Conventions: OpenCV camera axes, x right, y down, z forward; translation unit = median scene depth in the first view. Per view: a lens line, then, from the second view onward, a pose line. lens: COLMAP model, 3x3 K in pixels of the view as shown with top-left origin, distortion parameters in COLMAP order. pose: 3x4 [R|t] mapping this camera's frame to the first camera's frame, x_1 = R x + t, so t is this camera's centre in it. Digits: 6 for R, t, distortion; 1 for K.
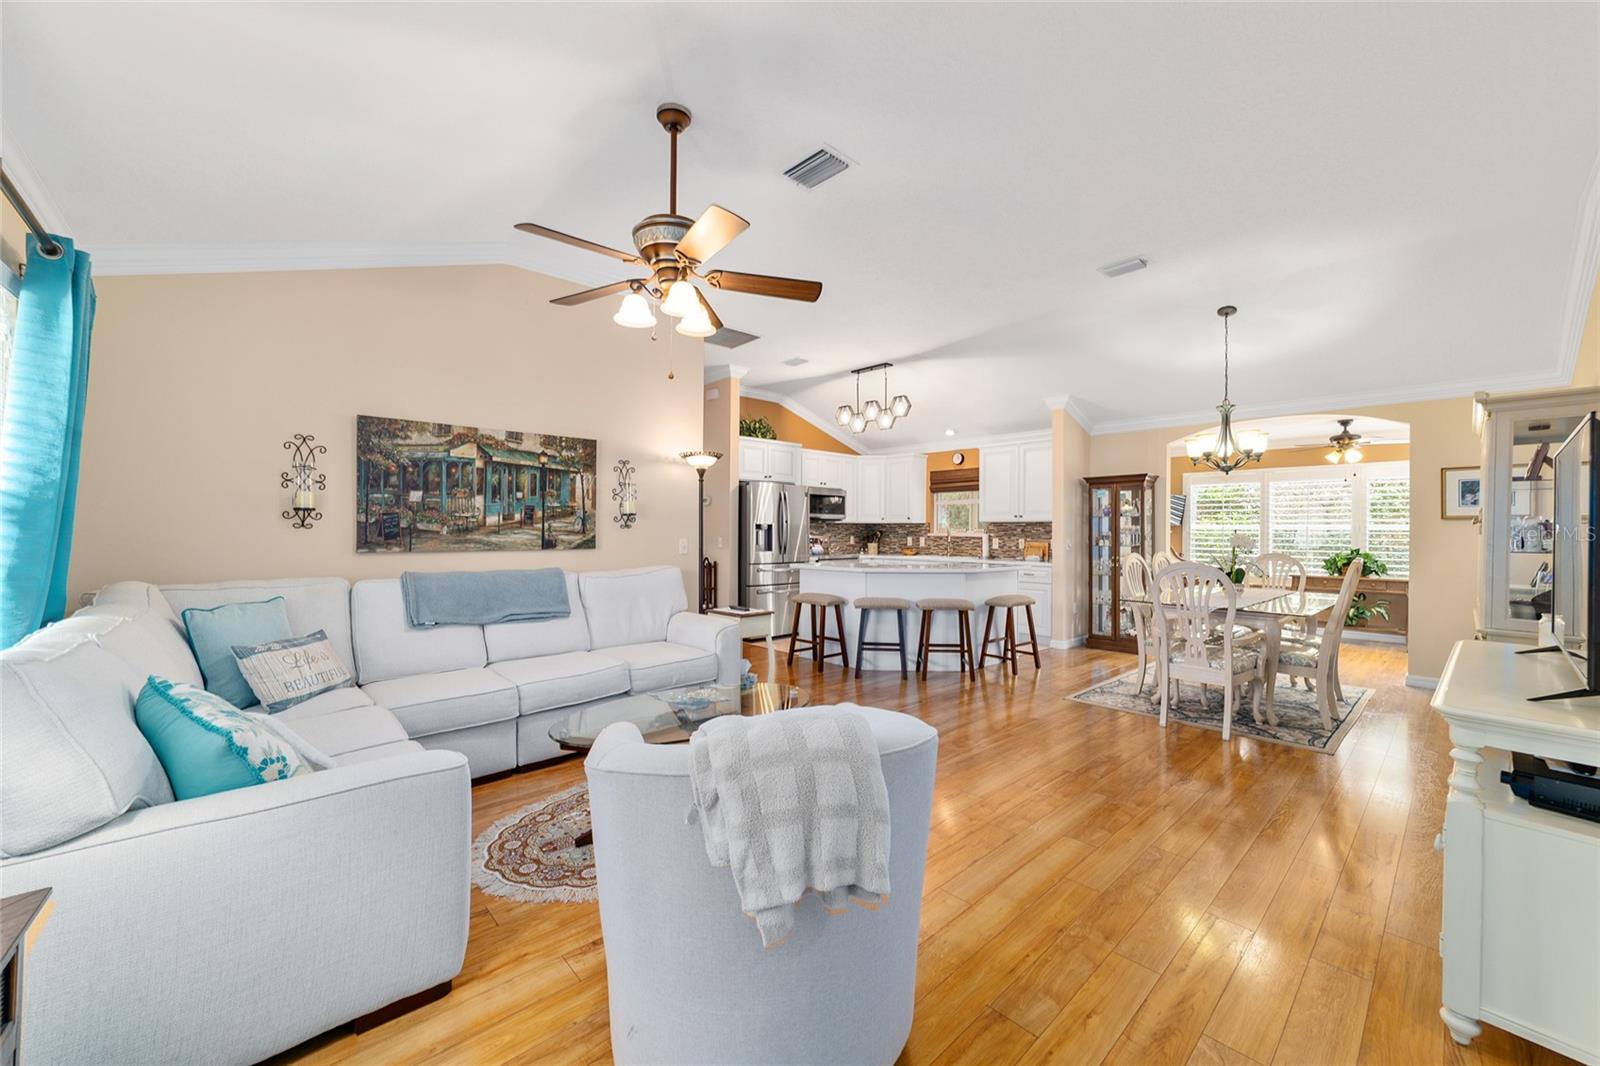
lens RADIAL K [[614.9, 0, 797.8], [0, 614.9, 534.2], [0, 0, 1]] dist [-0.019814, 0.009009]
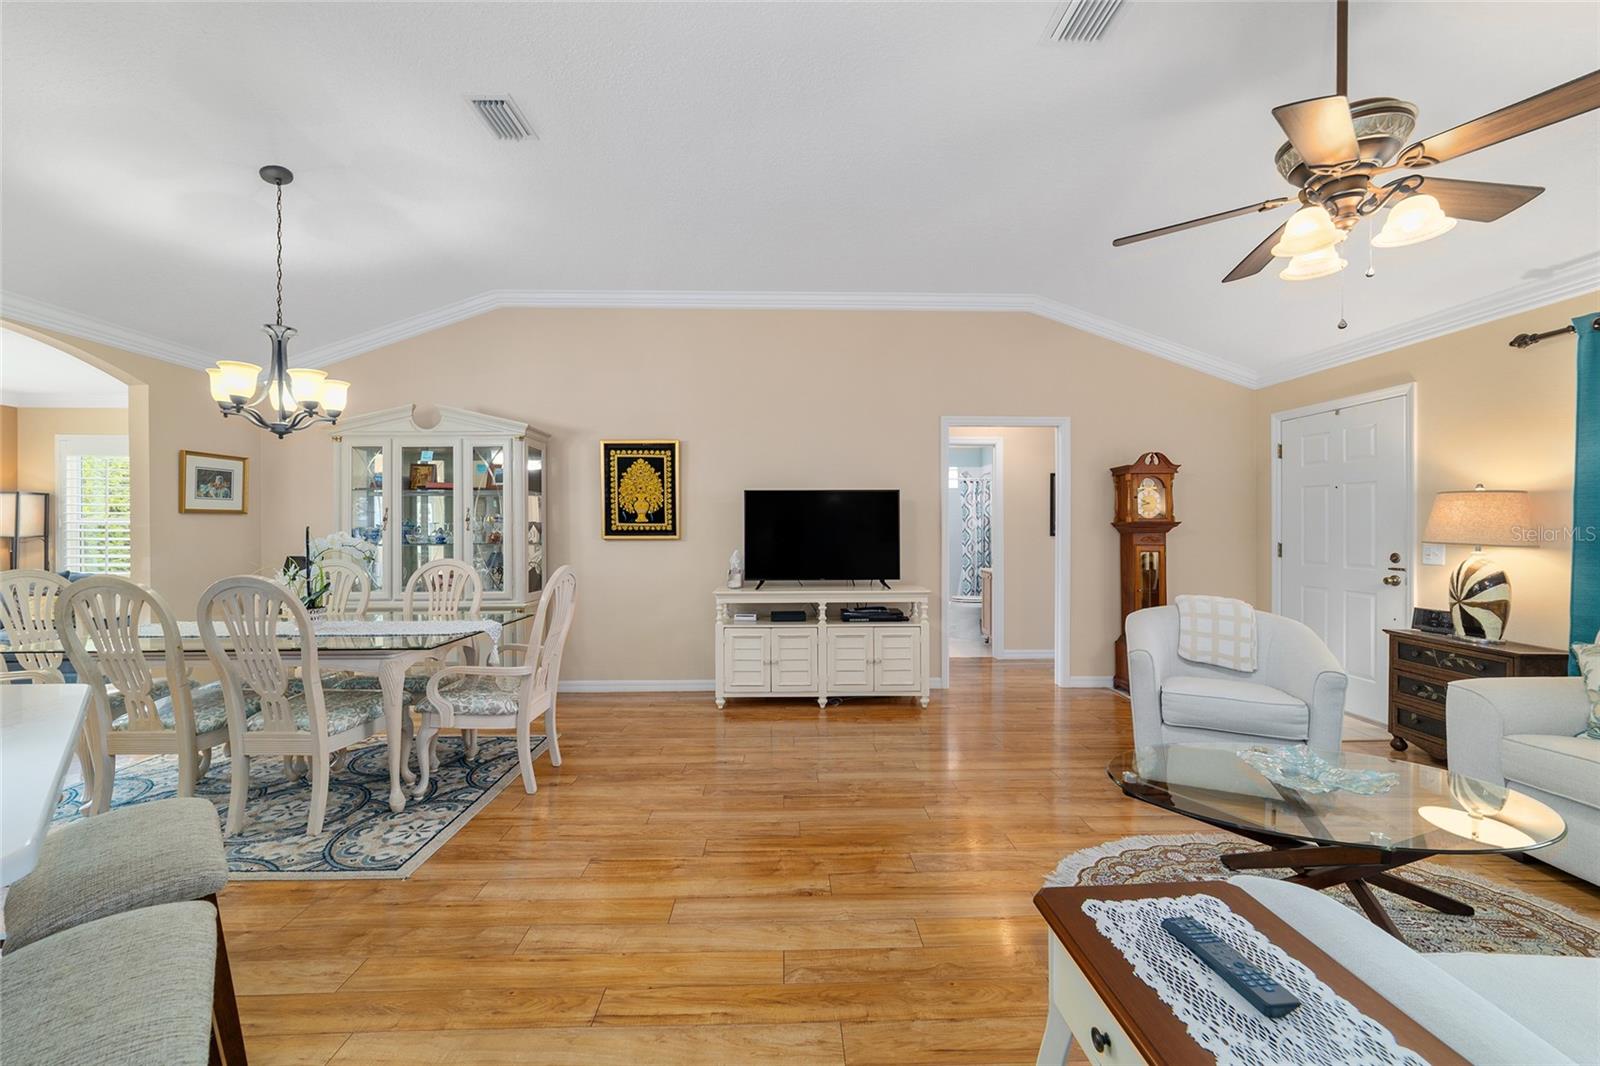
lens RADIAL K [[615.3, 0, 799.0], [0, 615.3, 523.4], [0, 0, 1]] dist [-0.016743, 0.008703]
pose [[-0.757207, 0.000654, 0.653174, -0.118346], [0.001853, 0.999998, 0.001147, -0.011375], [-0.653172, 0.002079, -0.757207, 1.212370]]
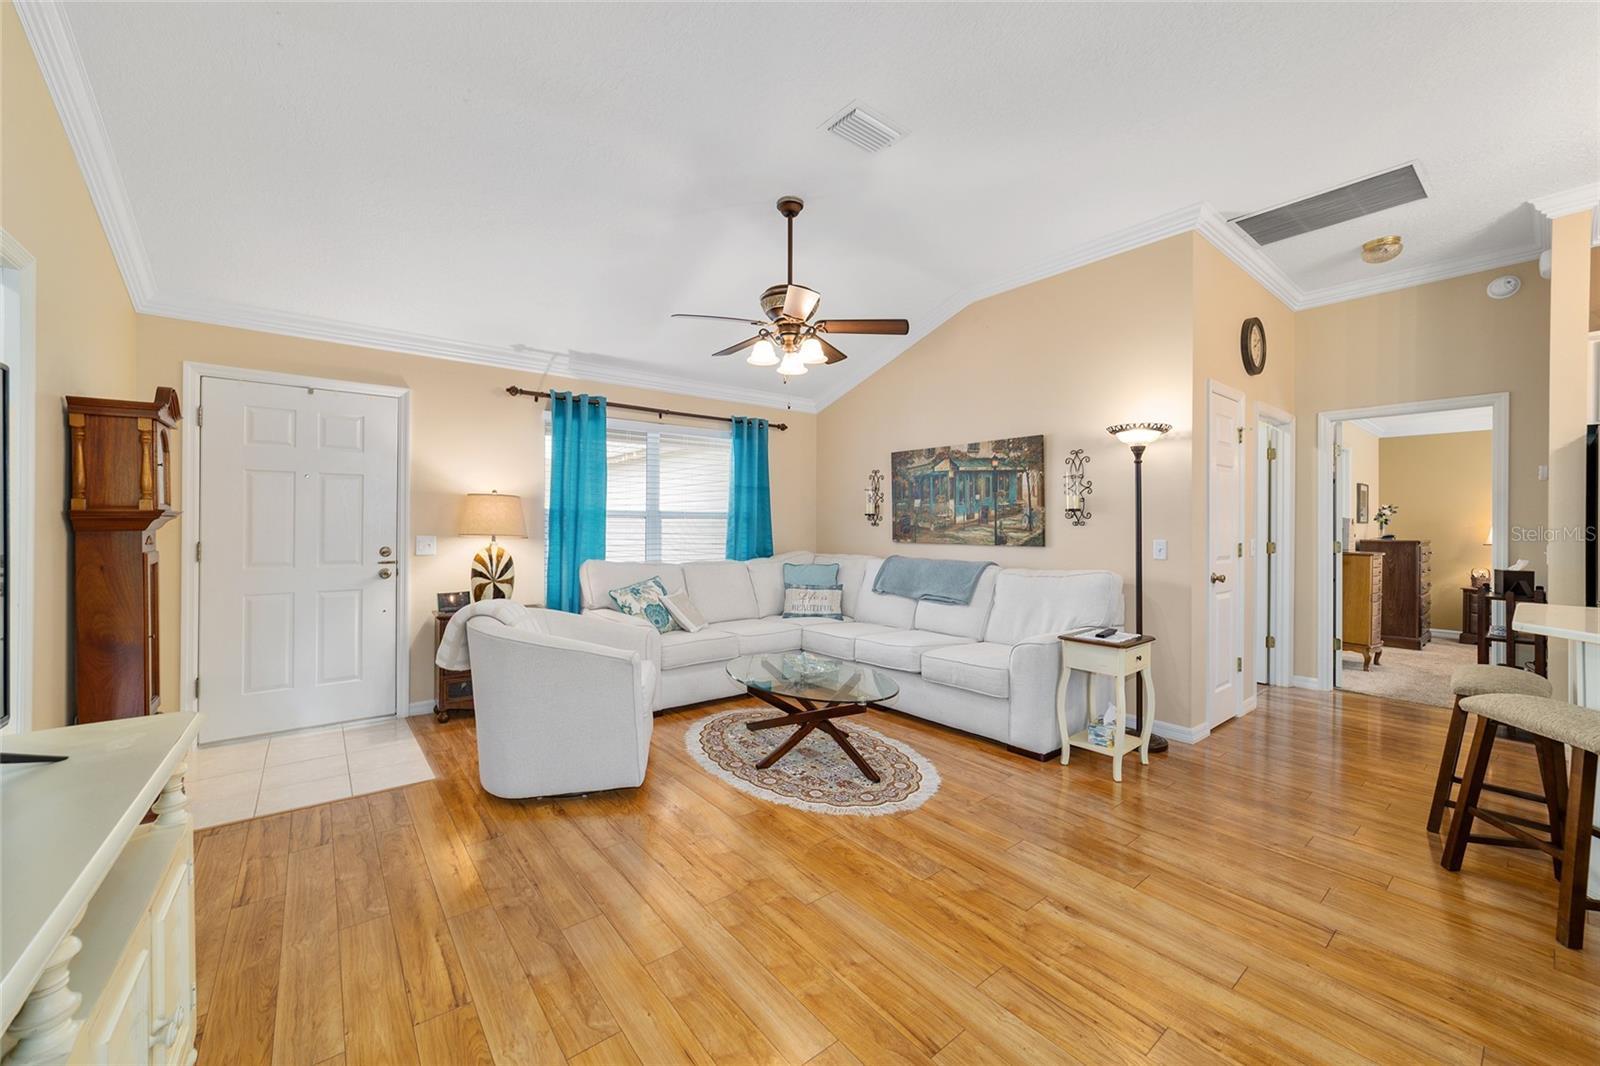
lens RADIAL K [[615.3, 0, 799.0], [0, 615.3, 523.4], [0, 0, 1]] dist [-0.016743, 0.008703]
pose [[-0.065192, -0.007172, -0.997847, 0.659099], [-0.011121, 0.999917, -0.006460, -0.002540], [0.997811, 0.010676, -0.065266, 0.671382]]
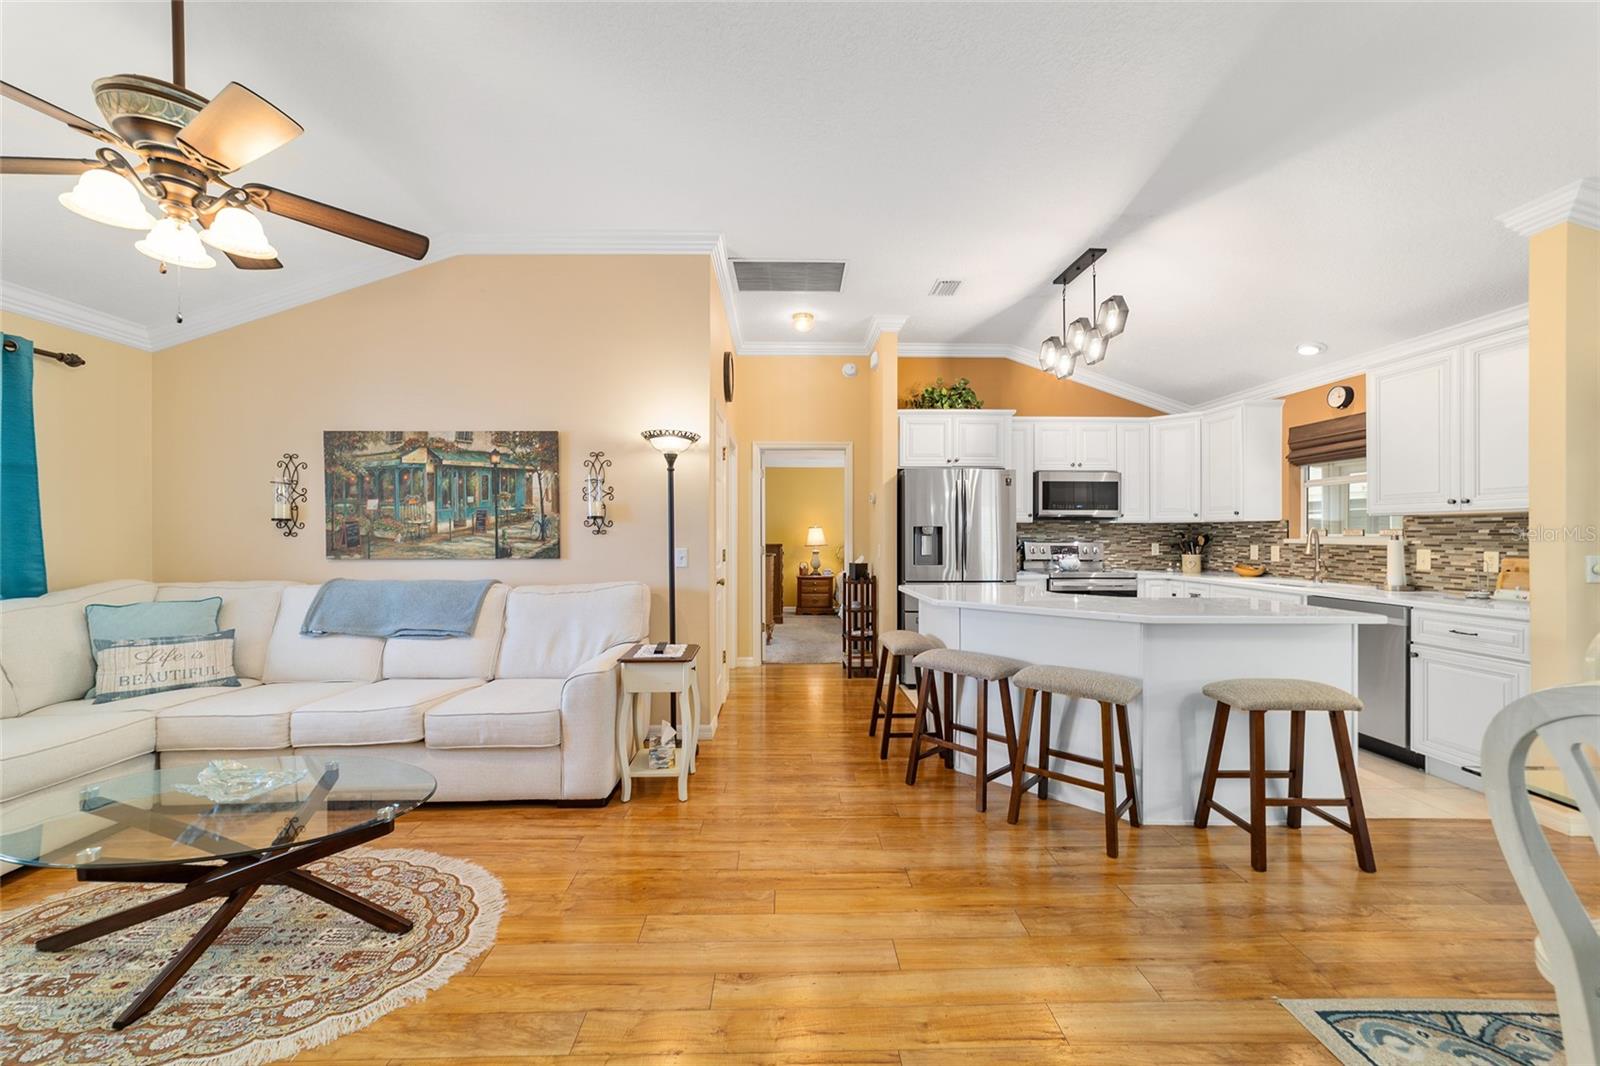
lens RADIAL K [[614.9, 0, 797.8], [0, 614.9, 534.2], [0, 0, 1]] dist [-0.019814, 0.009009]
pose [[0.754863, -0.005880, -0.655856, 0.476545], [0.000993, 0.999969, -0.007823, -0.003217], [0.655882, 0.005254, 0.754845, 0.569124]]
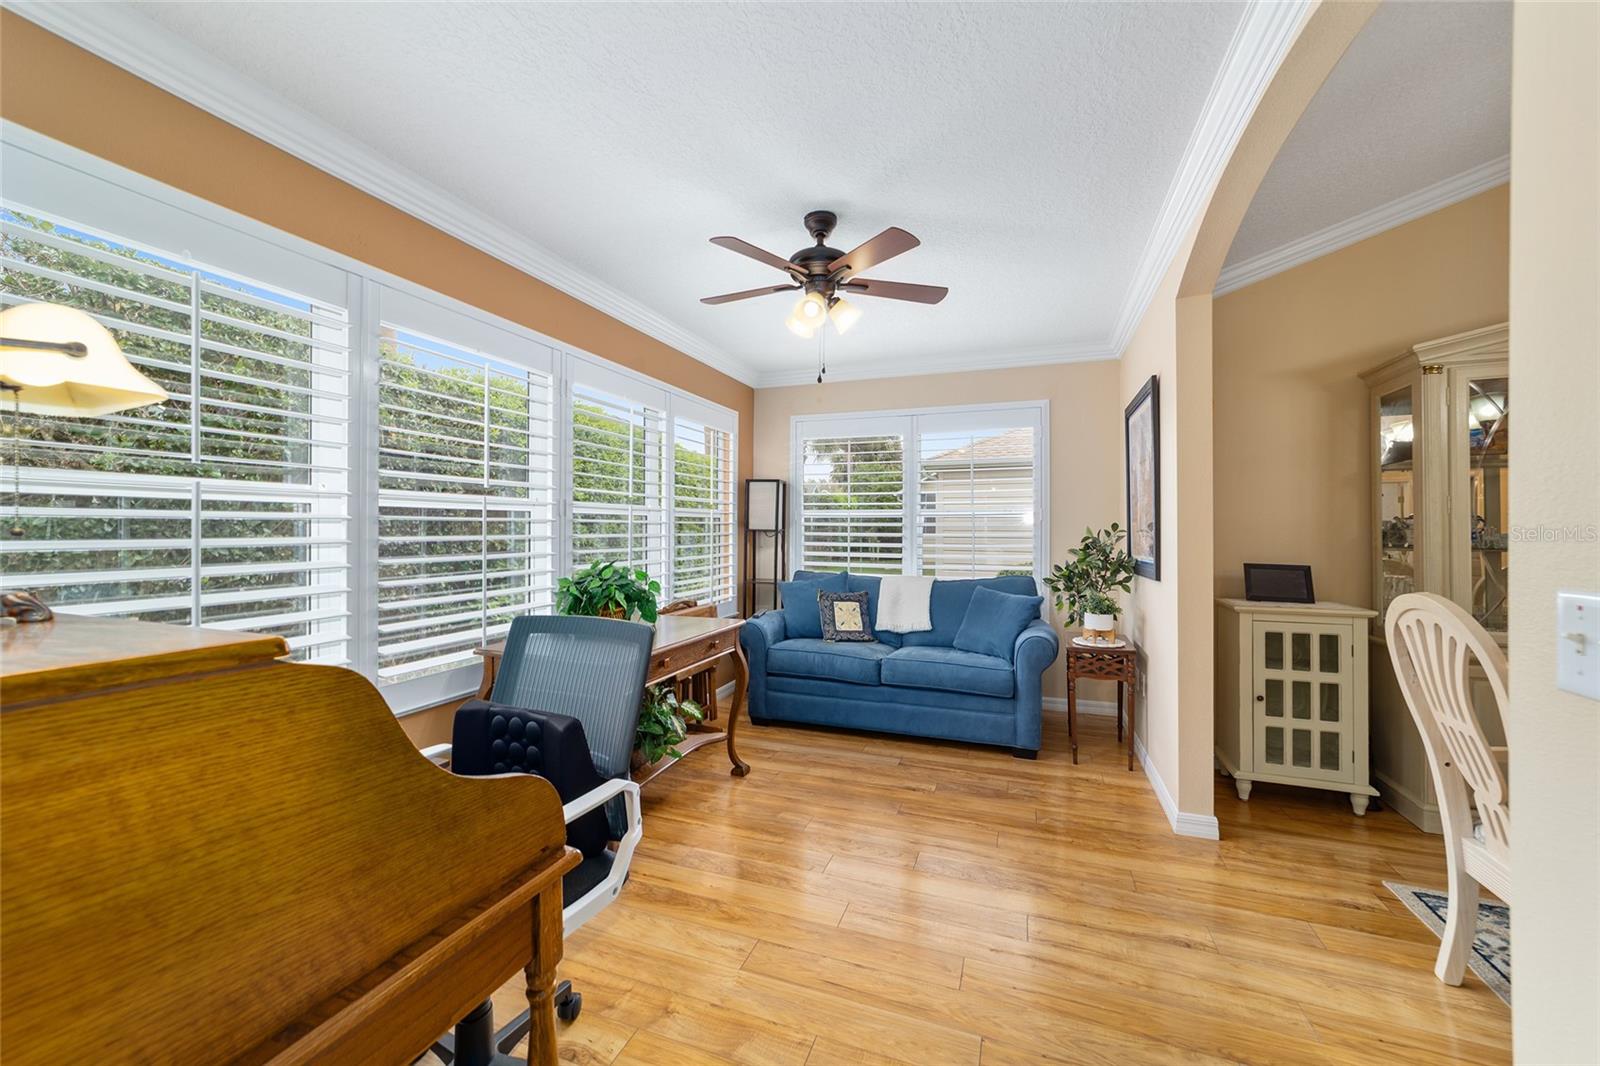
lens RADIAL K [[615.3, 0, 799.0], [0, 615.3, 523.4], [0, 0, 1]] dist [-0.016743, 0.008703]
pose [[-0.450266, -0.001666, 0.892893, 0.830459], [0.003161, 0.999989, 0.003460, -0.001748], [-0.892889, 0.004380, -0.450256, 1.737883]]
